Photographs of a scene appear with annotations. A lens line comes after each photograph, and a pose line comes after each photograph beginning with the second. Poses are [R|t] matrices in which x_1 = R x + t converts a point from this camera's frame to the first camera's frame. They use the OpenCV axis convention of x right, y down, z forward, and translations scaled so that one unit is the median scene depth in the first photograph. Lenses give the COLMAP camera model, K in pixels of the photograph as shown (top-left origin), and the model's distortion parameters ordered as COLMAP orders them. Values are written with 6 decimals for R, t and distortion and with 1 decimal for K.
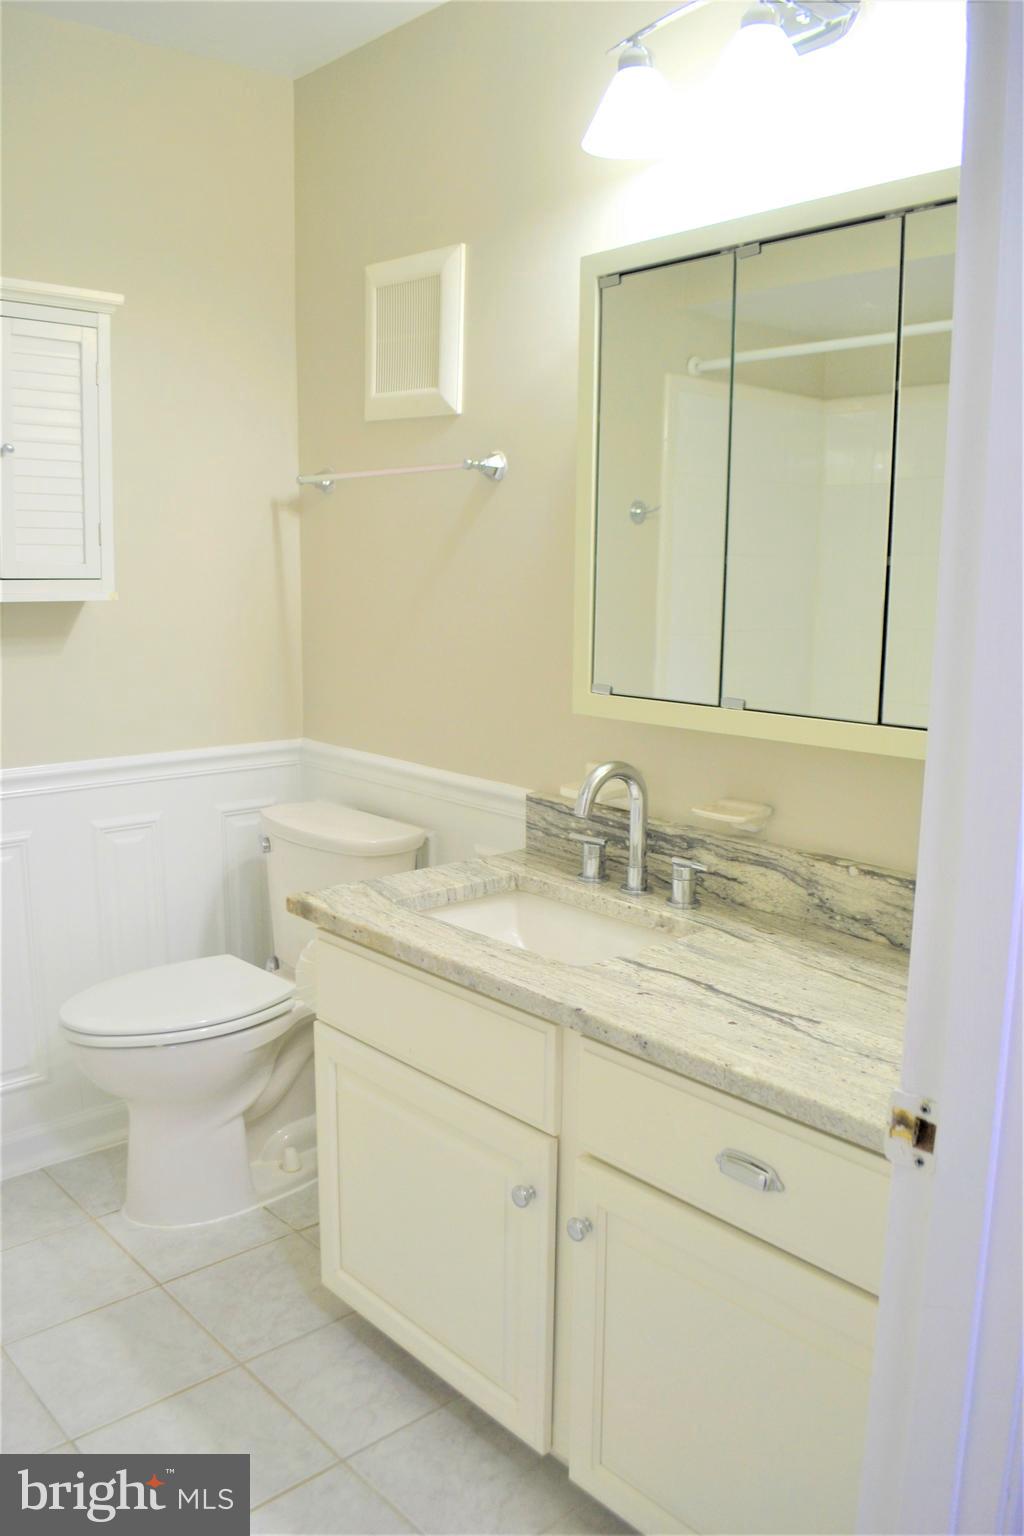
lens RADIAL K [[1222.6, 0, 506.6], [0, 1222.6, 772.2], [0, 0, 1]] dist [-0.076632, -0.000477]
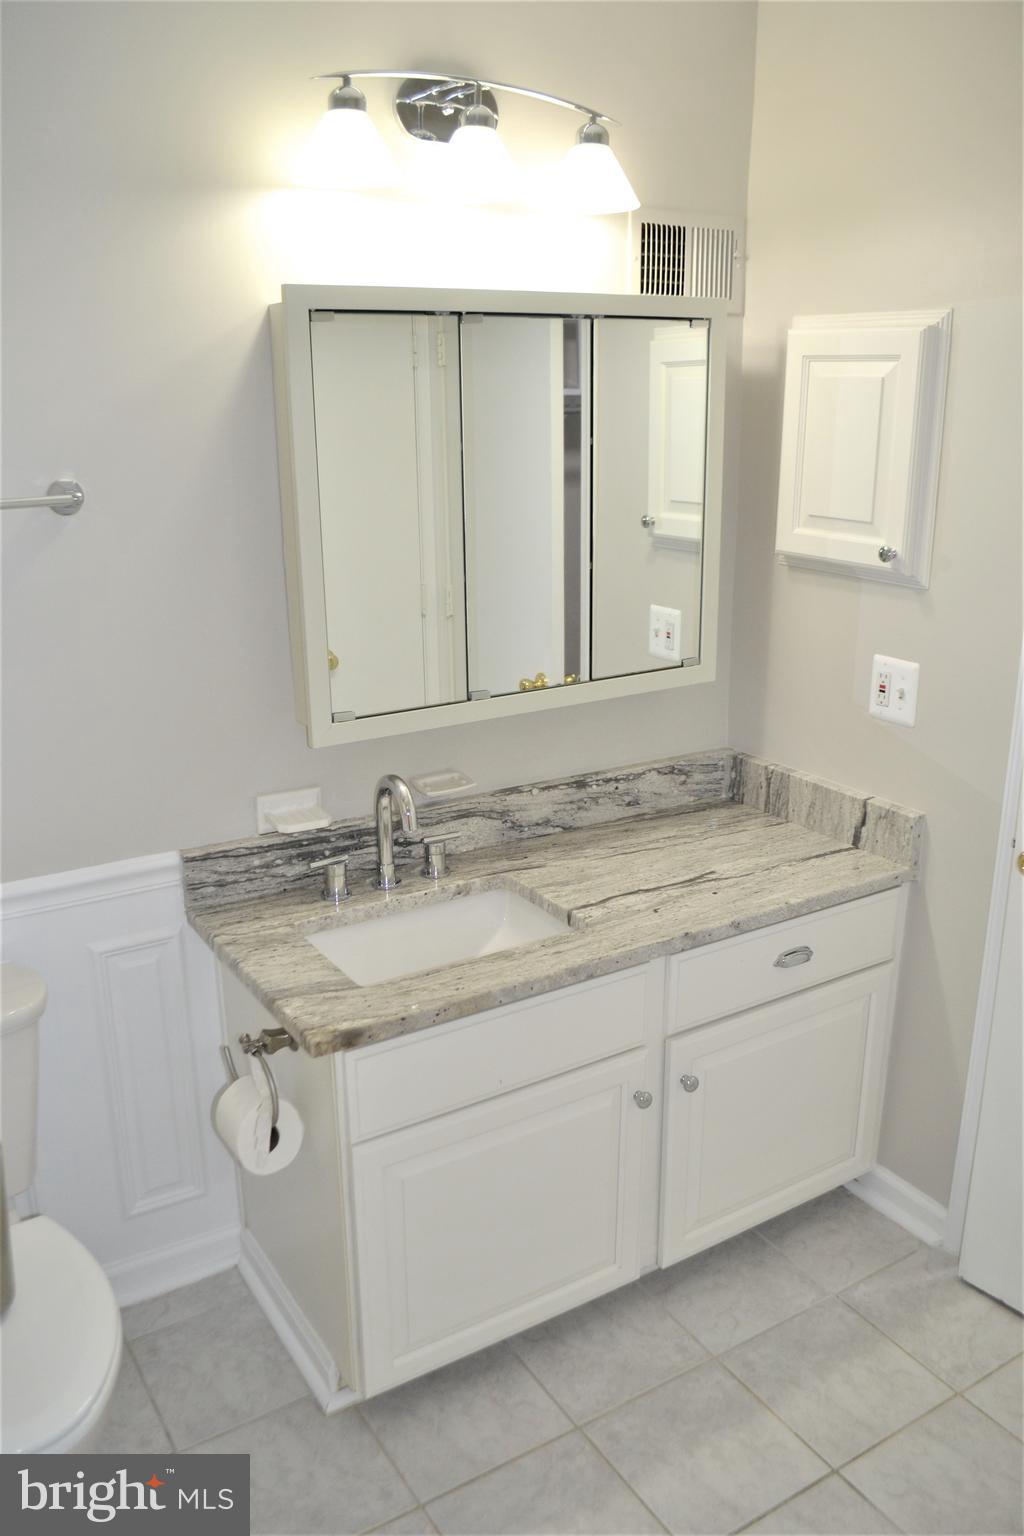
lens RADIAL K [[1222.6, 0, 506.4], [0, 1222.6, 766.7], [0, 0, 1]] dist [-0.076632, -0.000477]
pose [[0.183928, -0.299923, 0.936064, -0.968115], [0.178097, 0.946717, 0.268342, -0.309828], [-0.966670, 0.117355, 0.227544, 0.700054]]
